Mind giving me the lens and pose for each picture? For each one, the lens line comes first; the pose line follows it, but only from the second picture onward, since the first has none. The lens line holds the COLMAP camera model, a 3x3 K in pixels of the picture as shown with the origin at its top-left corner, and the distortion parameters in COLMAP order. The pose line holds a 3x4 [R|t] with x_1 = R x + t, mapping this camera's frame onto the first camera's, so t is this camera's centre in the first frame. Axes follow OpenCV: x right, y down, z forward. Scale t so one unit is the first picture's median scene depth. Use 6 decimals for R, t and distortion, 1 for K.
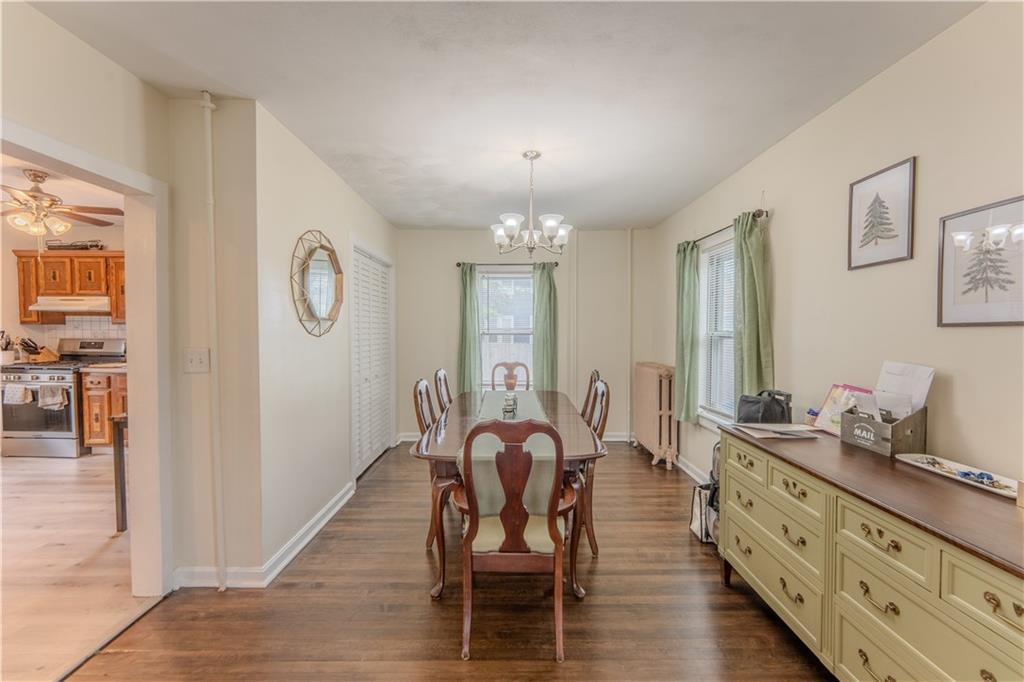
lens RADIAL K [[413.6, 0, 513.0], [0, 413.6, 340.3], [0, 0, 1]] dist [-0.001943, -0.000331]
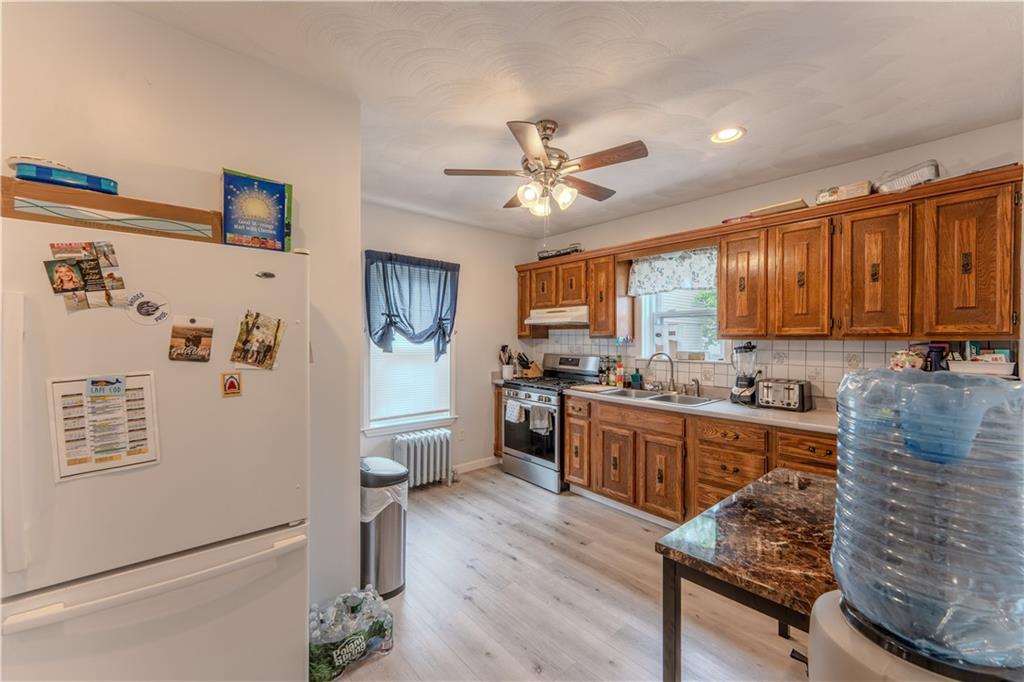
lens RADIAL K [[413.6, 0, 514.5], [0, 413.6, 341.1], [0, 0, 1]] dist [-0.001943, -0.000331]
pose [[0.647820, 0.001719, -0.761791, -0.458043], [-0.028603, 0.999347, -0.022068, -0.010832], [0.761256, 0.036085, 0.647446, 0.361039]]
